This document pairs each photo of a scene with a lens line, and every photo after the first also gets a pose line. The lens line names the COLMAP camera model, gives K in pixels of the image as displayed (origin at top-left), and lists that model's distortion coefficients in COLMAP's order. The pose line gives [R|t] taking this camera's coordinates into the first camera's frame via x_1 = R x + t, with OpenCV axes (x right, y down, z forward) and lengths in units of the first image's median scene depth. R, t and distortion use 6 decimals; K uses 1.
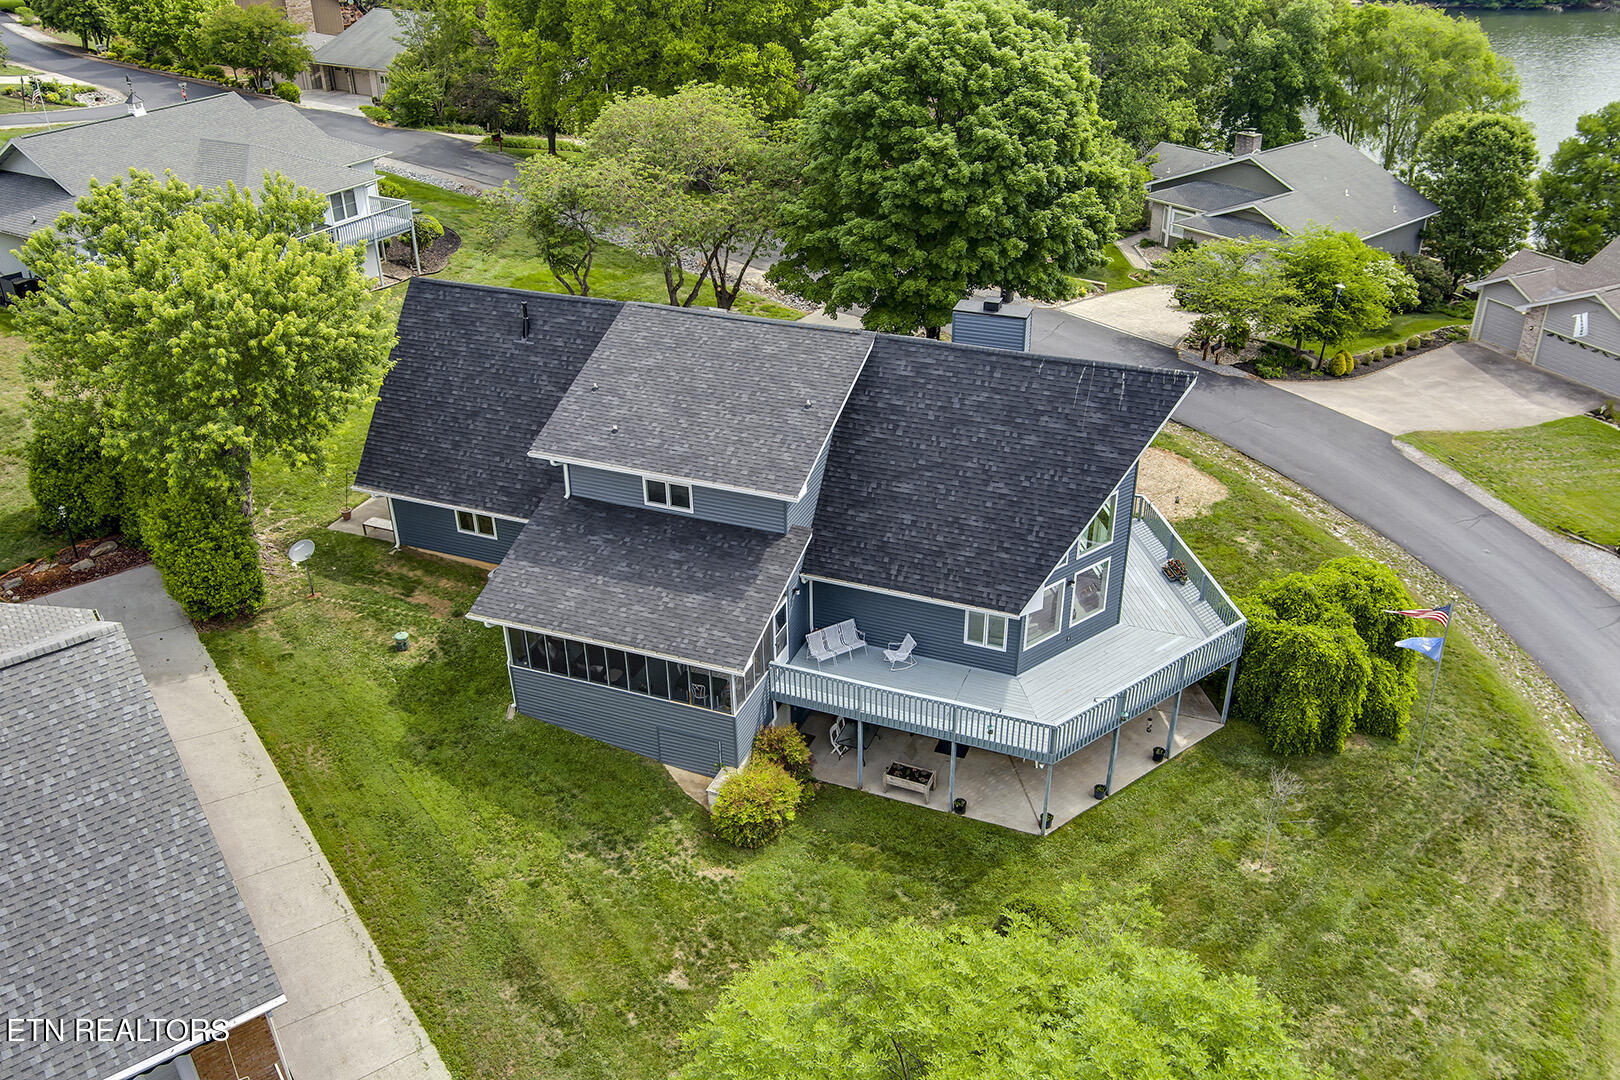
lens RADIAL K [[1309.0, 0, 807.3], [0, 1309.0, 562.9], [0, 0, 1]] dist [-0.069590, 0.014010]
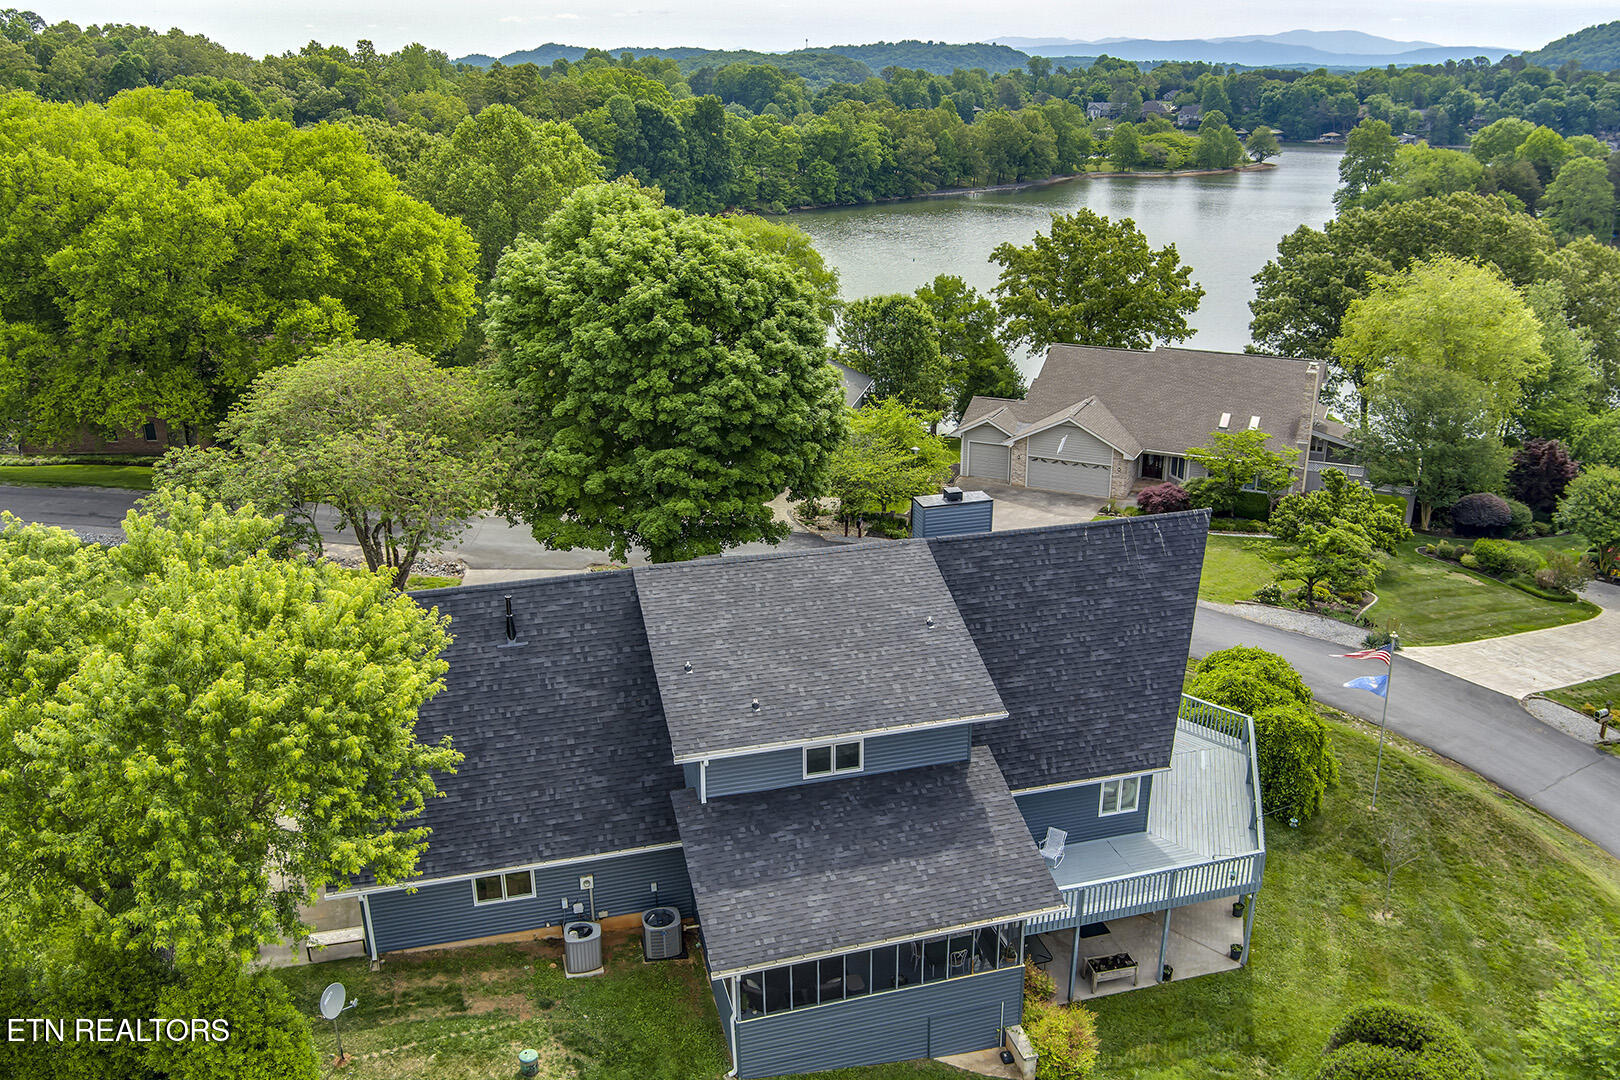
lens RADIAL K [[1309.0, 0, 807.3], [0, 1309.0, 562.9], [0, 0, 1]] dist [-0.069590, 0.014010]
pose [[0.796273, -0.206977, 0.568427, -0.536539], [0.300846, 0.950698, -0.075267, -0.105892], [-0.524824, 0.230942, 0.819283, 0.243371]]
